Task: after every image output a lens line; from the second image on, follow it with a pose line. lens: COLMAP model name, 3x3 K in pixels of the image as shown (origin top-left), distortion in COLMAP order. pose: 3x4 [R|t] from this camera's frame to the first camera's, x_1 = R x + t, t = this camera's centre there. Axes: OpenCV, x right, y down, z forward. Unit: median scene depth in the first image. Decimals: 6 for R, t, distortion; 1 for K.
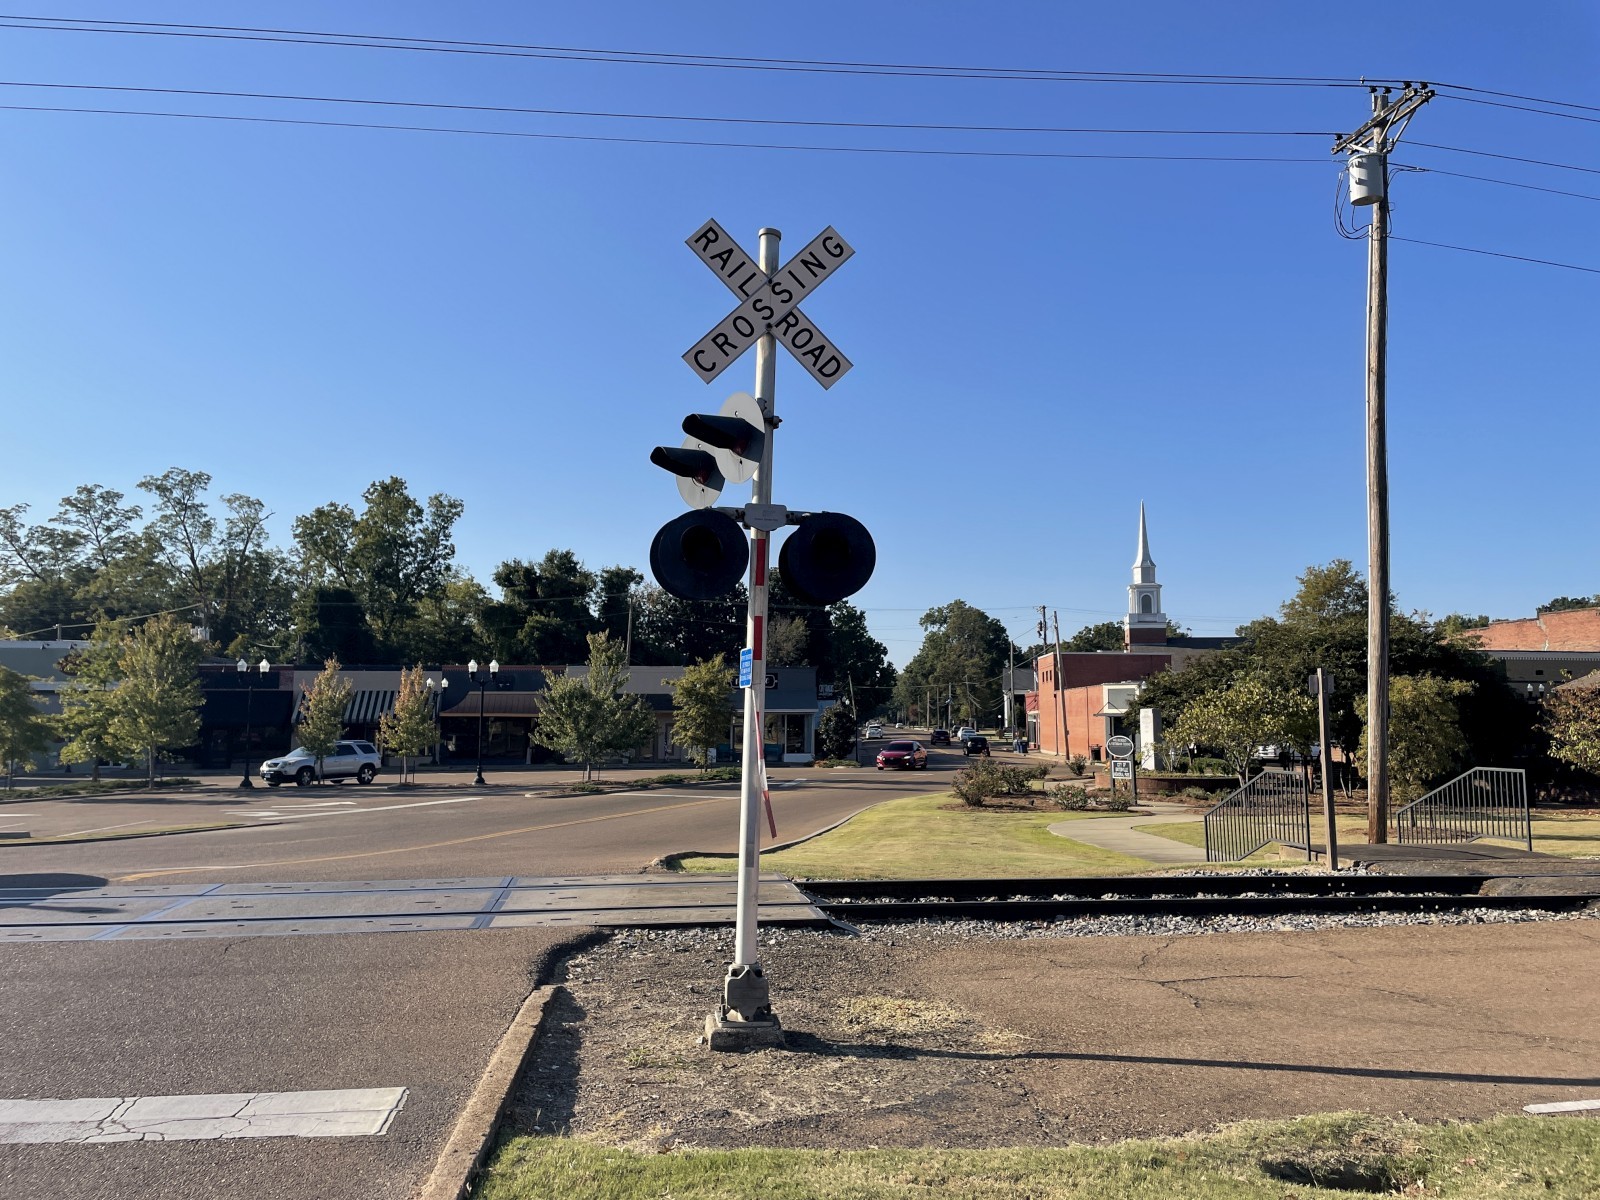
lens RADIAL K [[1208.1, 0, 805.3], [0, 1208.1, 593.4], [0, 0, 1]] dist [0.109720, -0.137612]
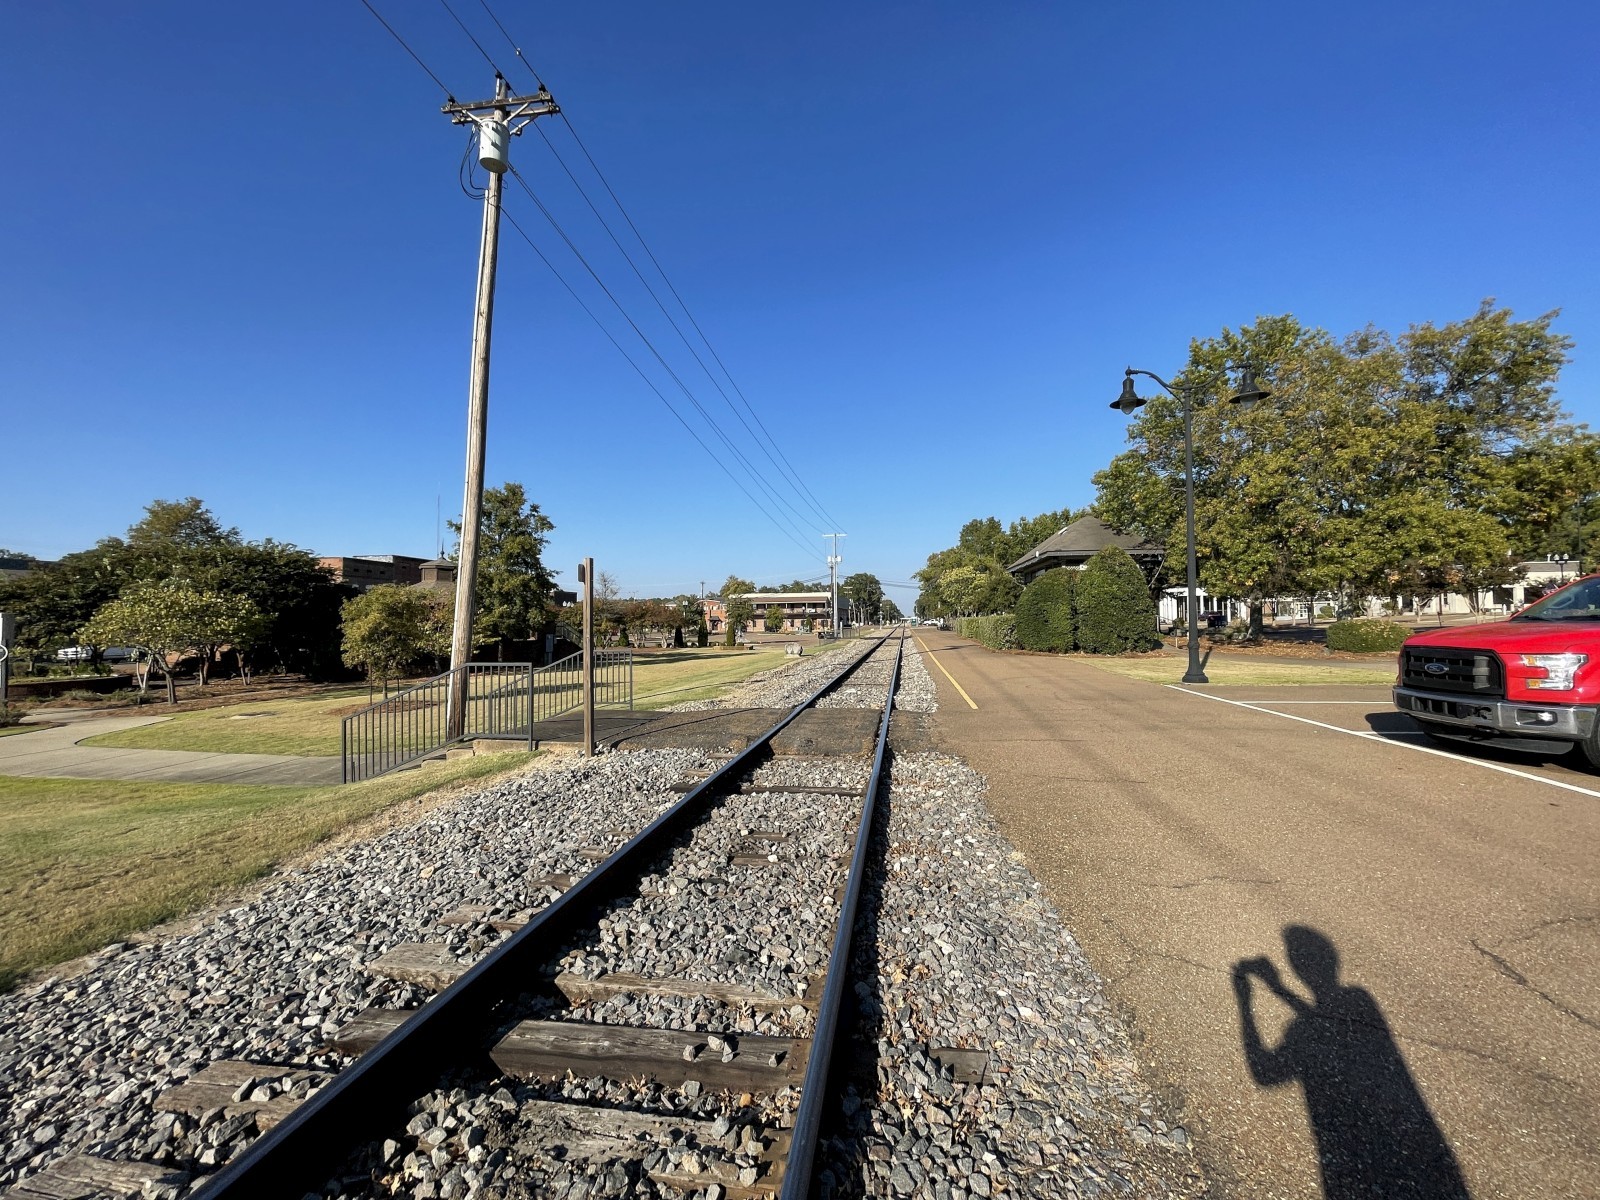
lens RADIAL K [[649.2, 0, 800.0], [0, 649.2, 600.0], [0, 0, 1]] dist [-0.002194, 0.000454]
pose [[0.291976, 0.027398, 0.956033, -0.007993], [-0.083364, 0.996514, -0.003099, 0.016246], [-0.952786, -0.078794, 0.293242, 0.124278]]
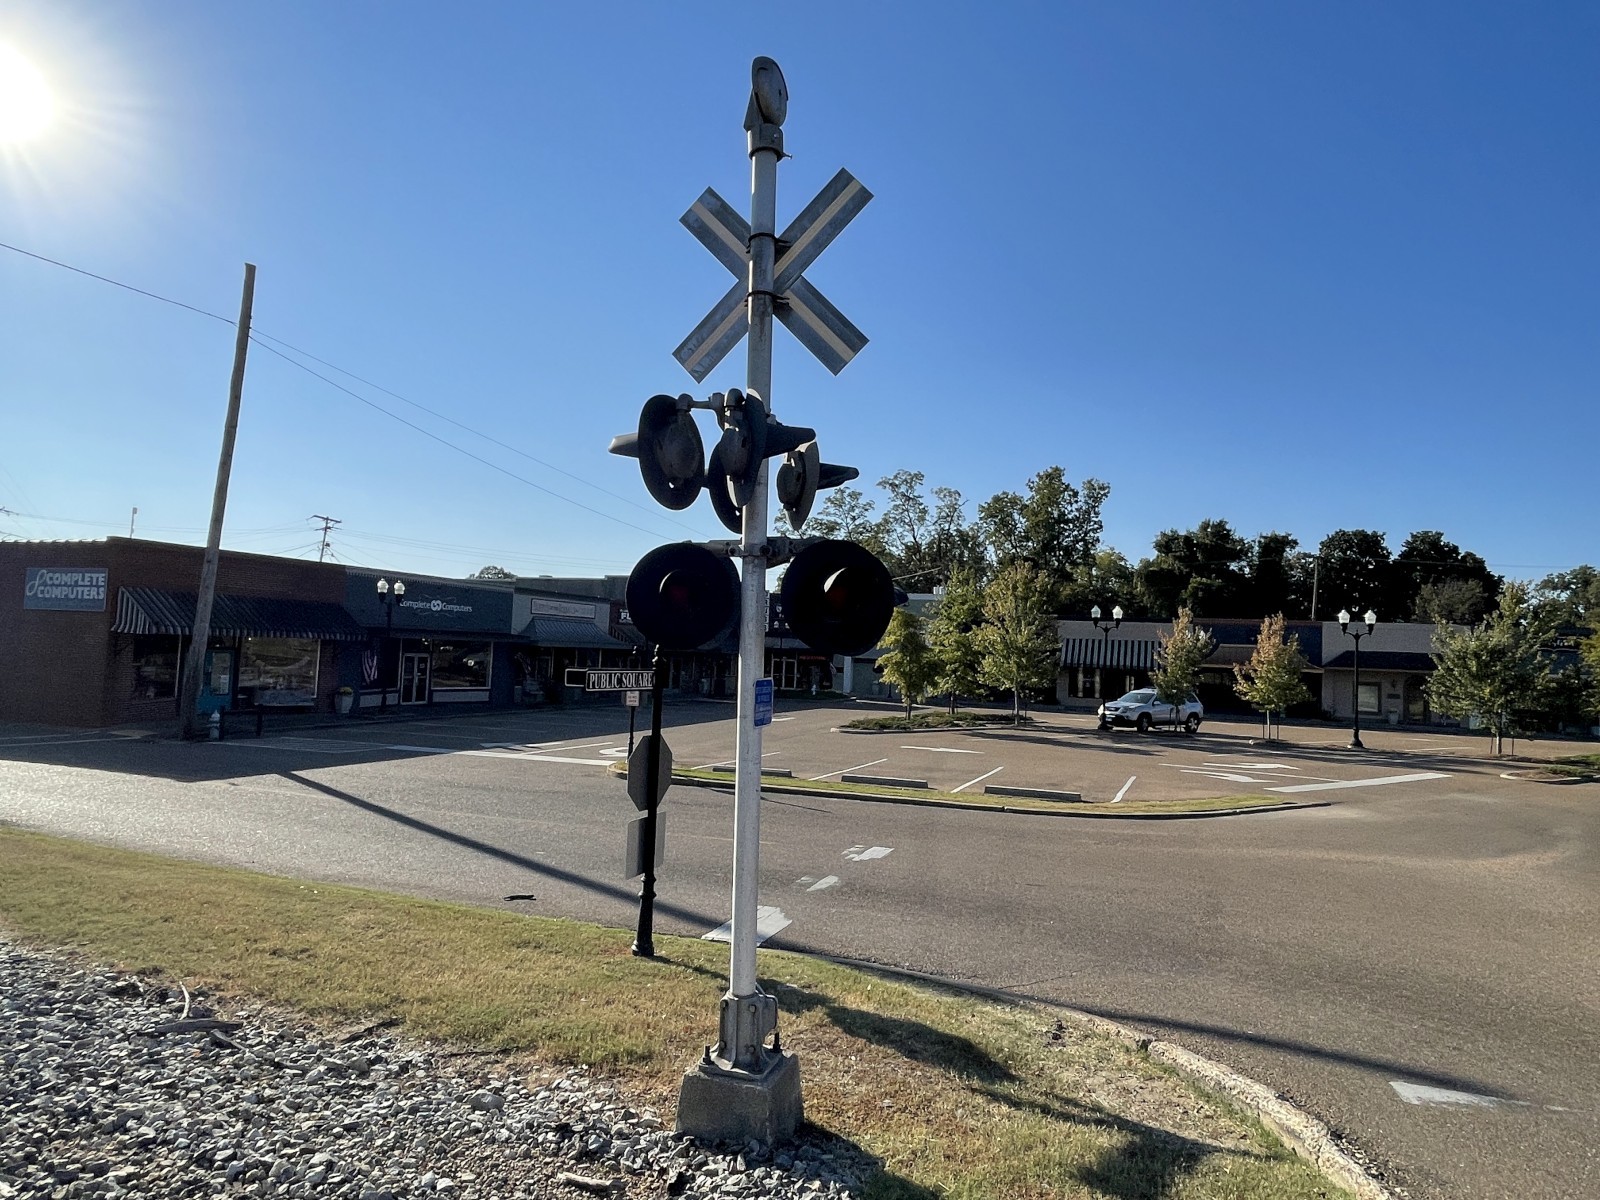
lens RADIAL K [[963.7, 0, 817.6], [0, 963.7, 598.2], [0, 0, 1]] dist [0.004368, 0.001076]
pose [[0.862398, 0.007327, -0.506177, -0.271383], [0.009866, 0.999462, 0.031276, 0.021729], [0.506134, -0.031966, 0.861862, 0.204718]]
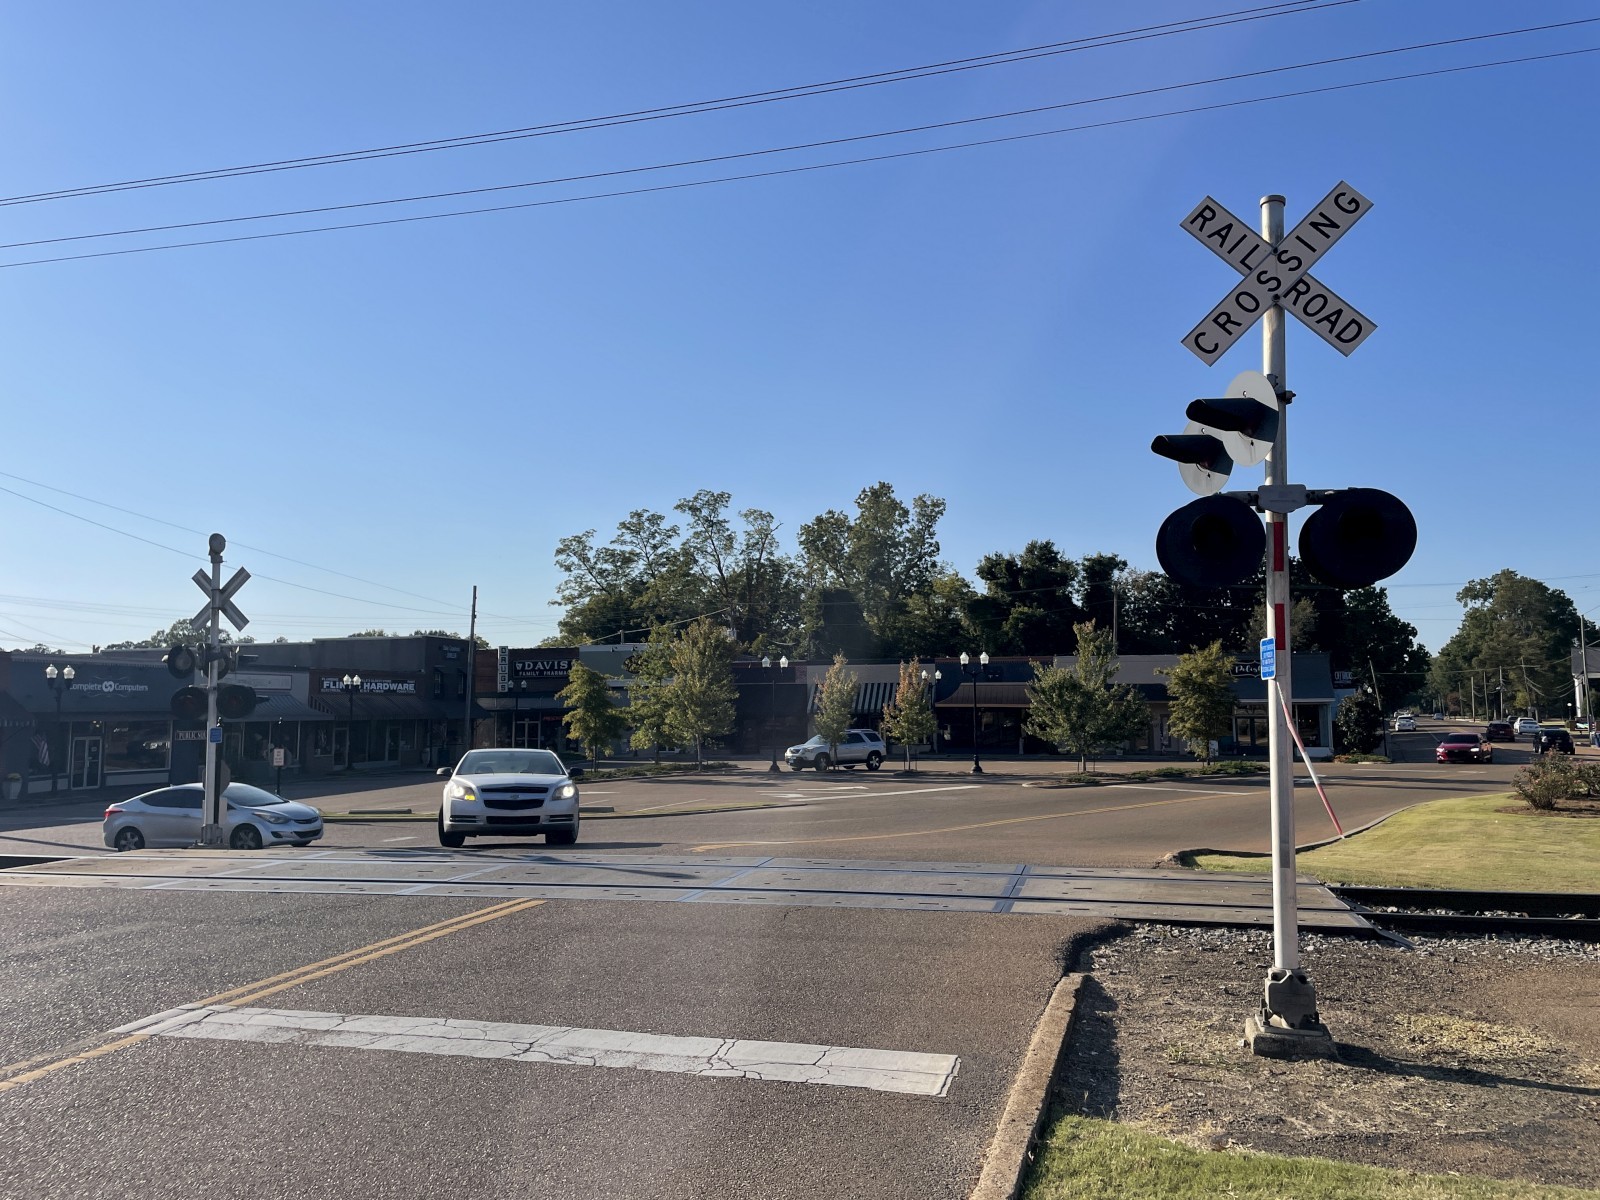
lens RADIAL K [[1208.9, 0, 804.5], [0, 1208.9, 580.4], [0, 0, 1]] dist [0.096156, -0.123623]
pose [[0.922989, -0.048290, -0.381785, -0.002074], [0.047242, 0.998810, -0.012124, -0.000720], [0.381917, -0.006847, 0.924171, -0.003874]]
